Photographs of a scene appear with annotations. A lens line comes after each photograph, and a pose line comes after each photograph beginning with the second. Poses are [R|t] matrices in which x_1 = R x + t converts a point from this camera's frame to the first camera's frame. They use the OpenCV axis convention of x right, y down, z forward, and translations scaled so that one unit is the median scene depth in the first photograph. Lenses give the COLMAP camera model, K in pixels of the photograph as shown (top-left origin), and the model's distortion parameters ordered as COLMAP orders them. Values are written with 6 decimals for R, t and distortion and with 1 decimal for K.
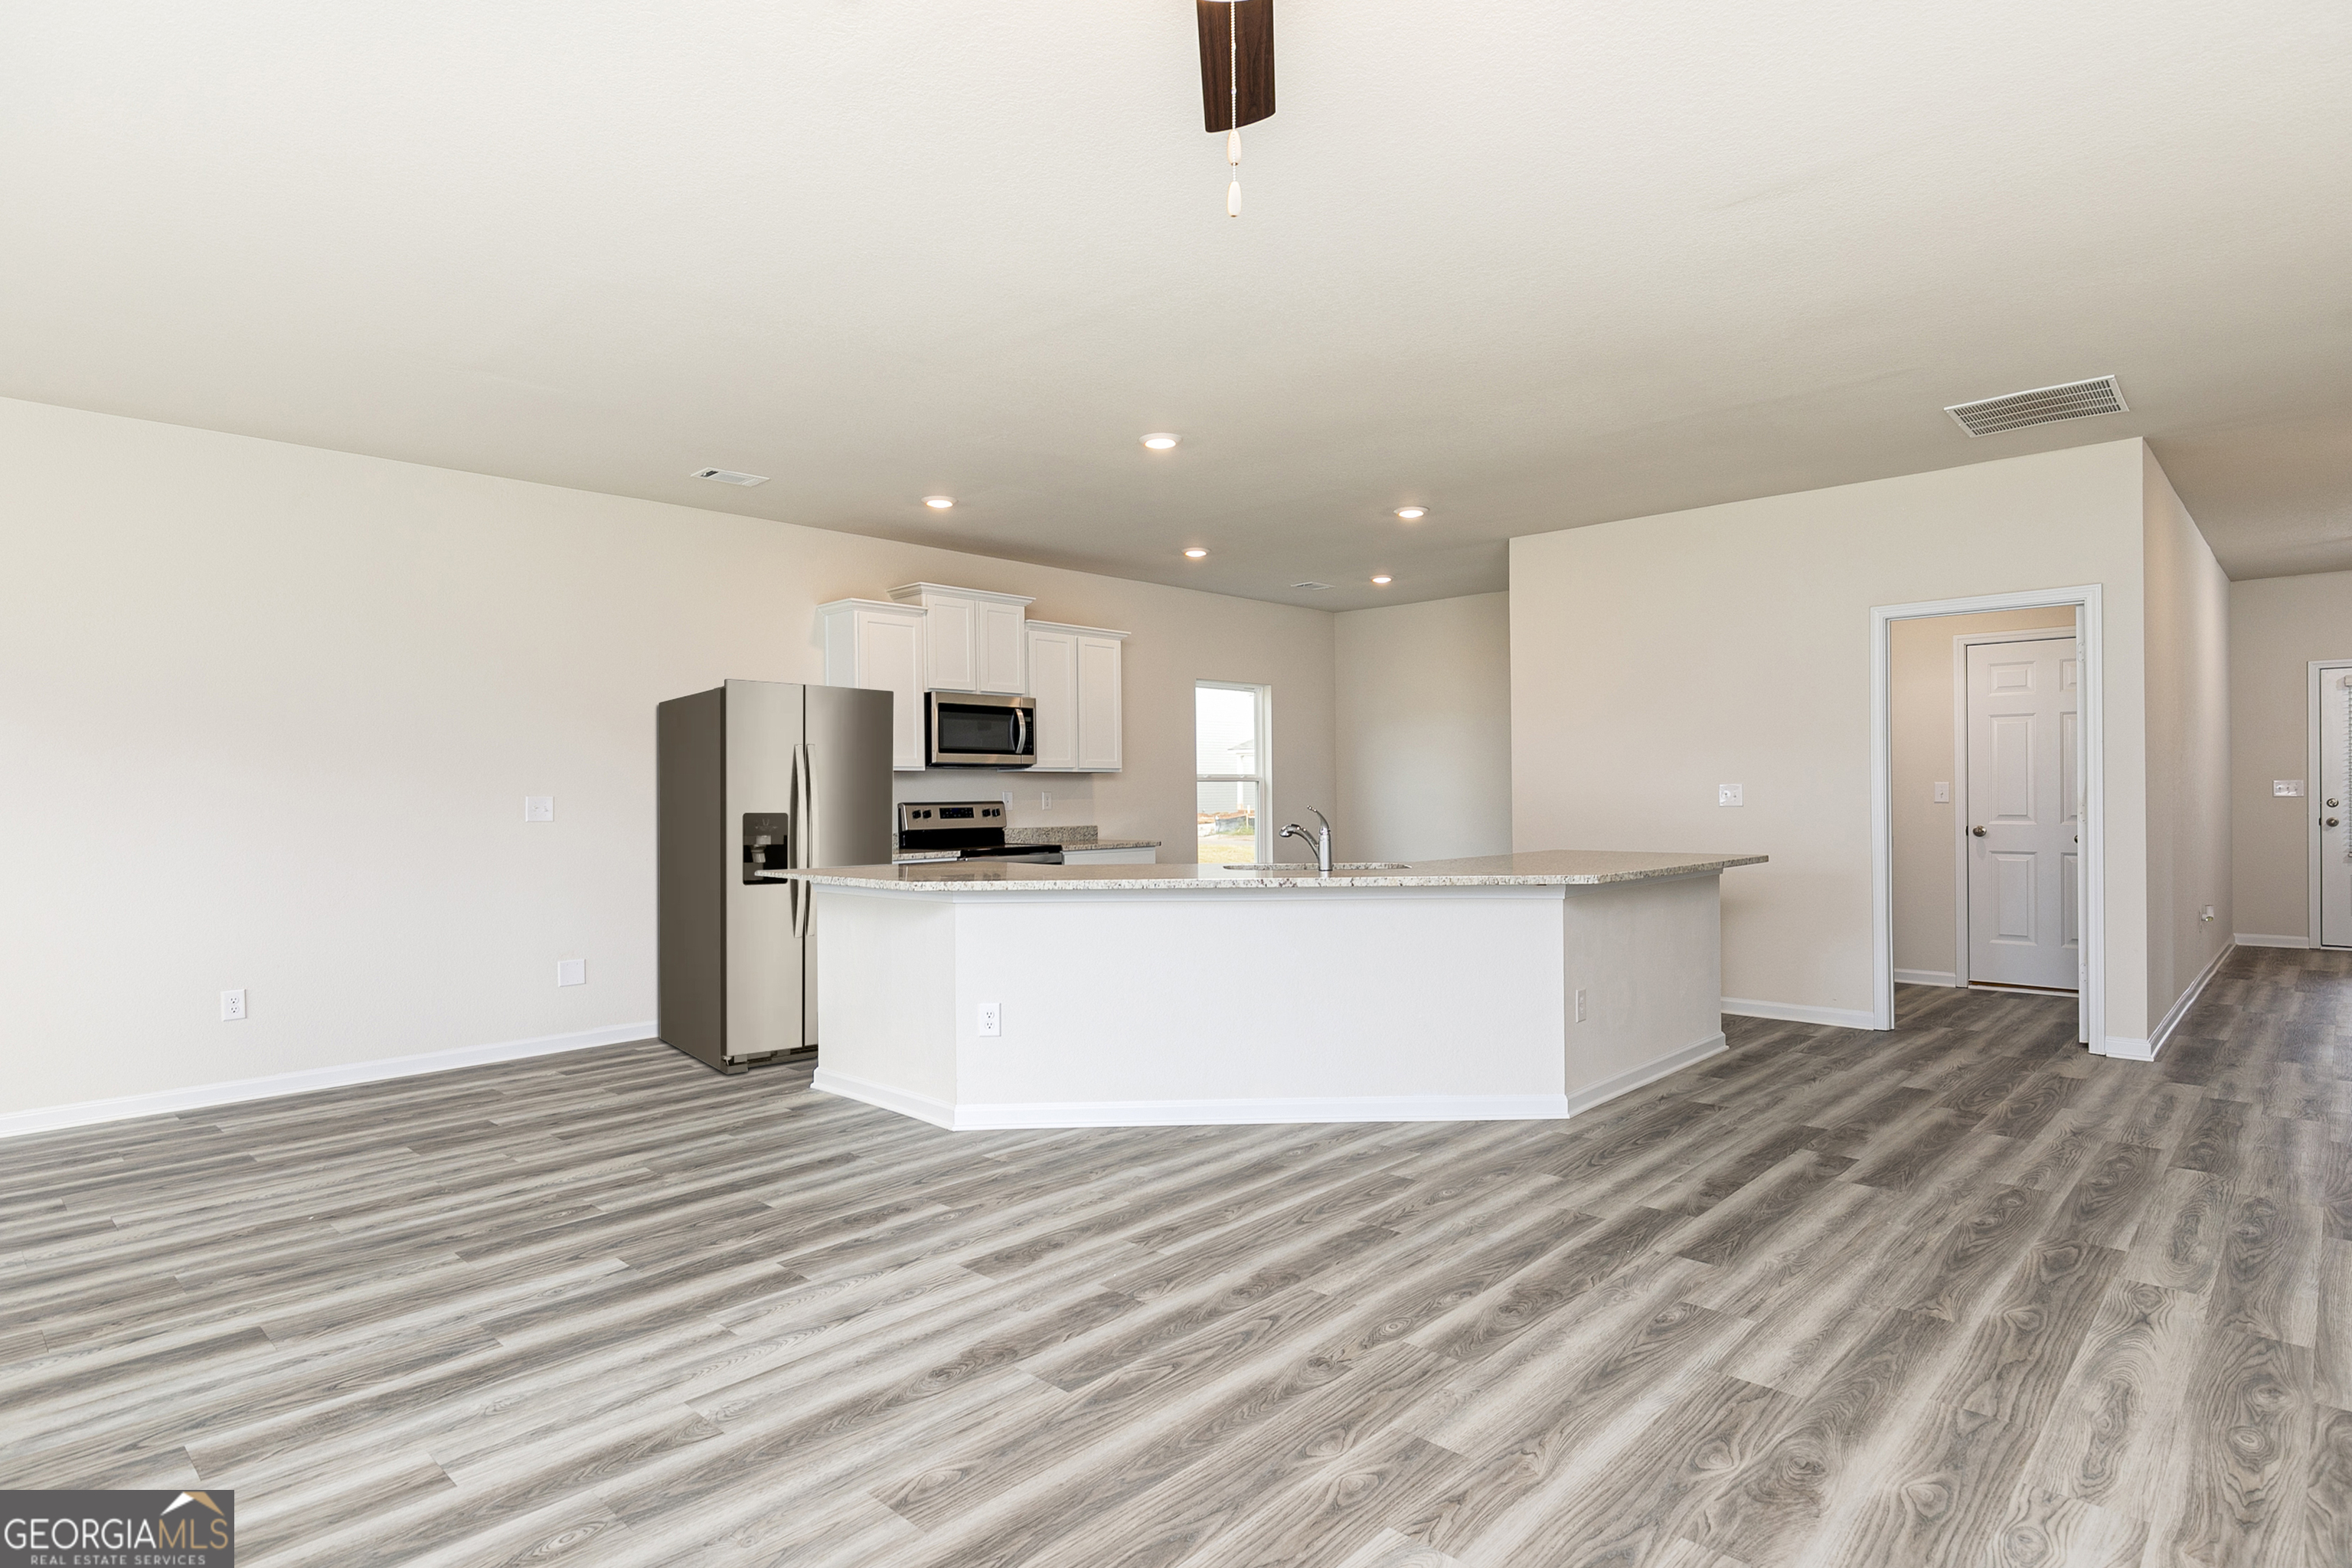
lens RADIAL K [[1247.2, 0, 1175.3], [0, 1247.2, 799.5], [0, 0, 1]] dist [-0.004711, 0.004066]
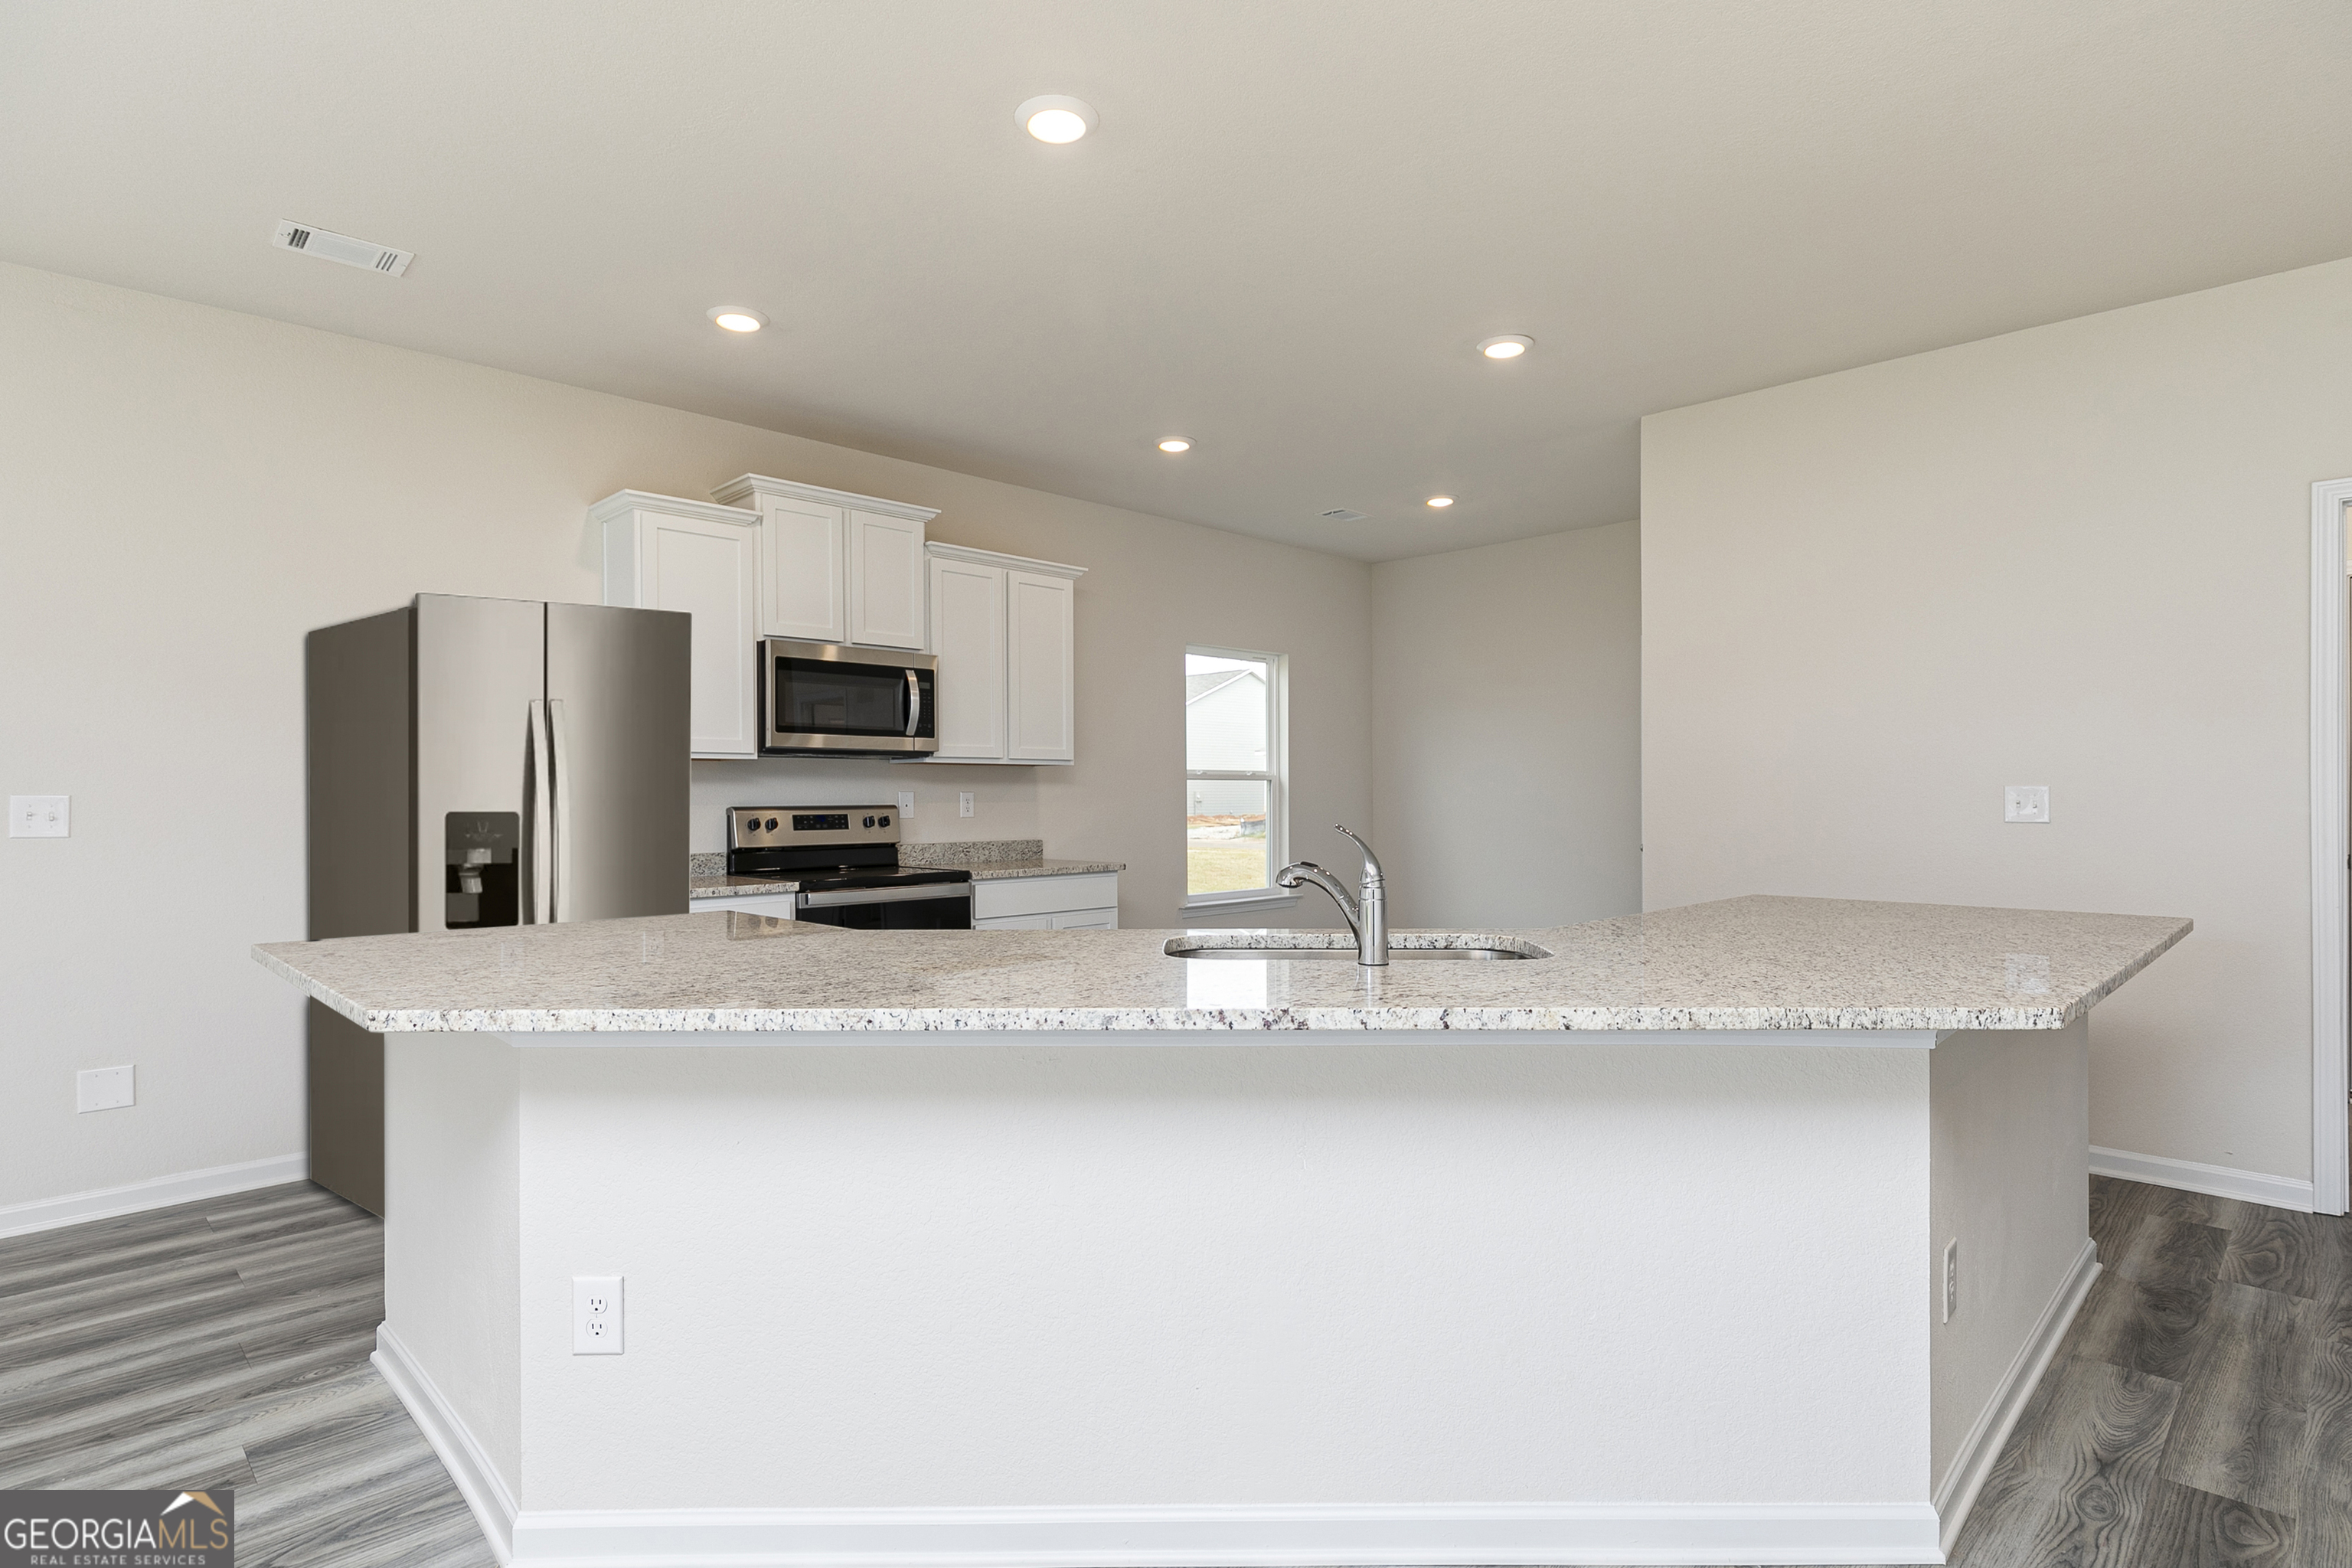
lens RADIAL K [[1192.8, 0, 1185.8], [0, 1192.8, 789.2], [0, 0, 1]] dist [0.000341, -0.000117]
pose [[0.999790, 0.005104, -0.019836, 0.065855], [-0.005285, 0.999945, -0.009065, -0.004465], [0.019788, 0.009168, 0.999762, 0.616461]]
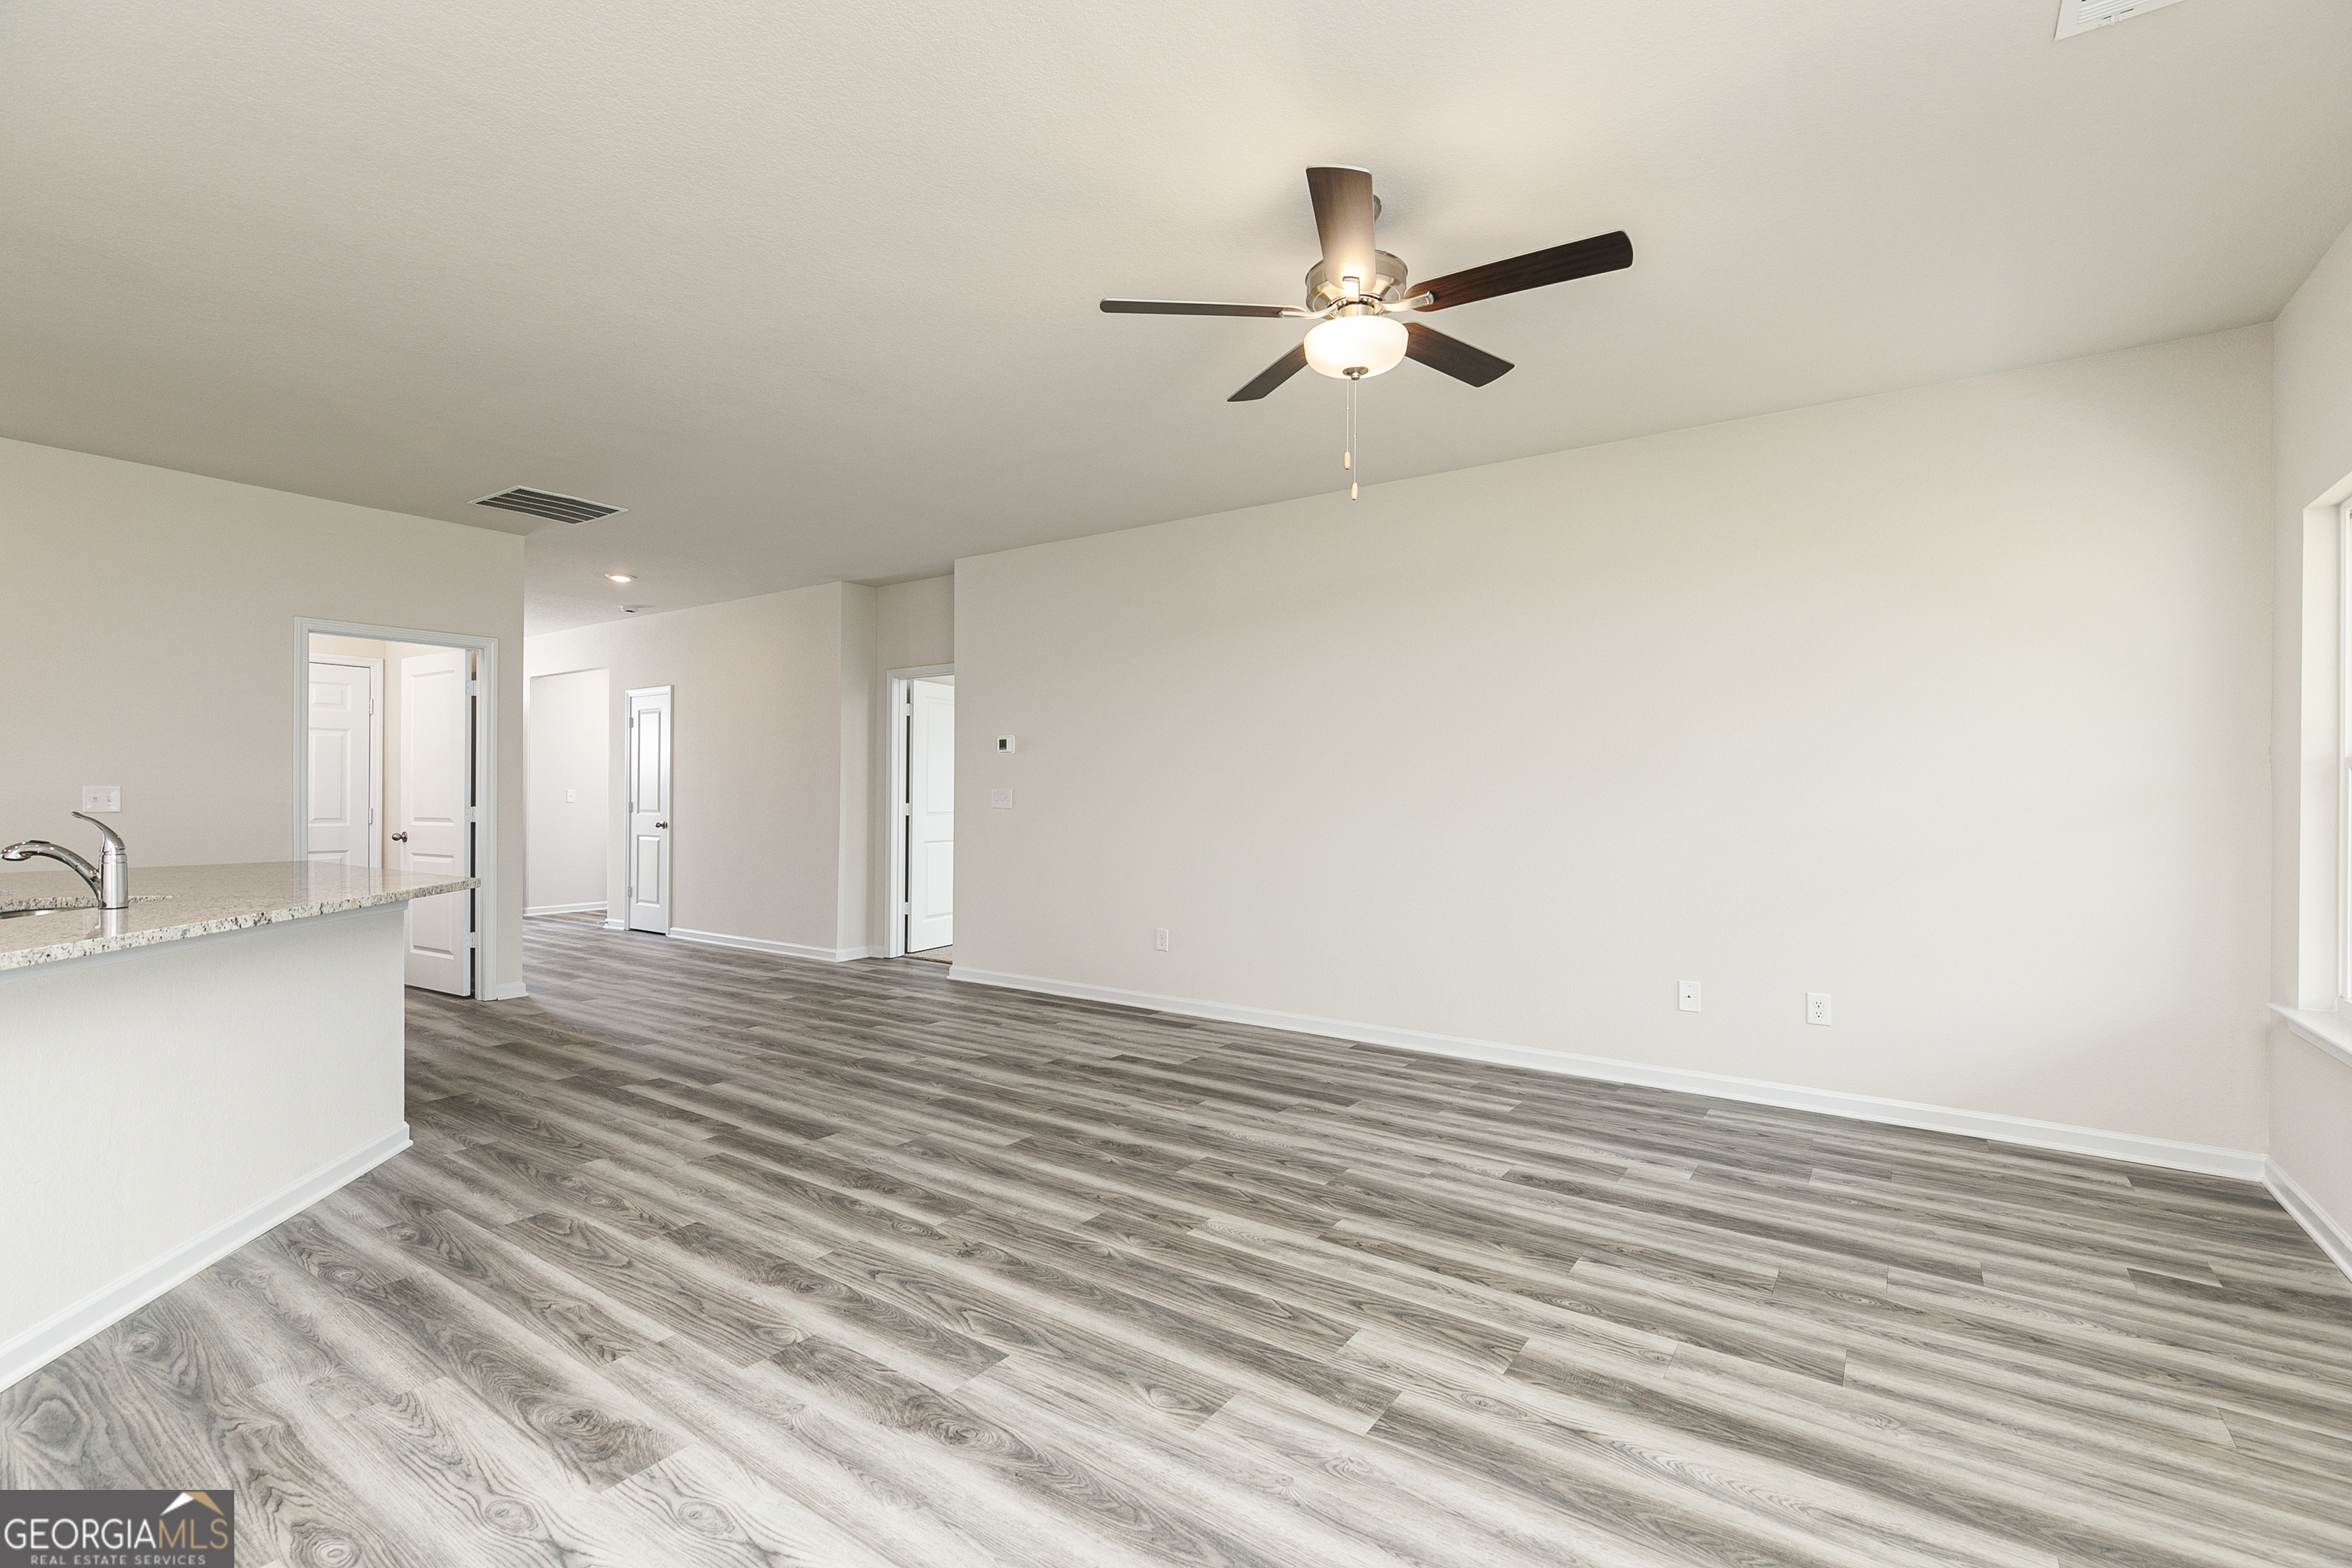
lens RADIAL K [[1048.0, 0, 1189.0], [0, 1048.0, 783.0], [0, 0, 1]] dist [0.003026, -0.000294]
pose [[-0.151525, 0.020543, 0.988240, -0.585419], [0.004759, 0.999788, -0.020053, 0.003588], [-0.988442, 0.001665, -0.151591, 0.573674]]
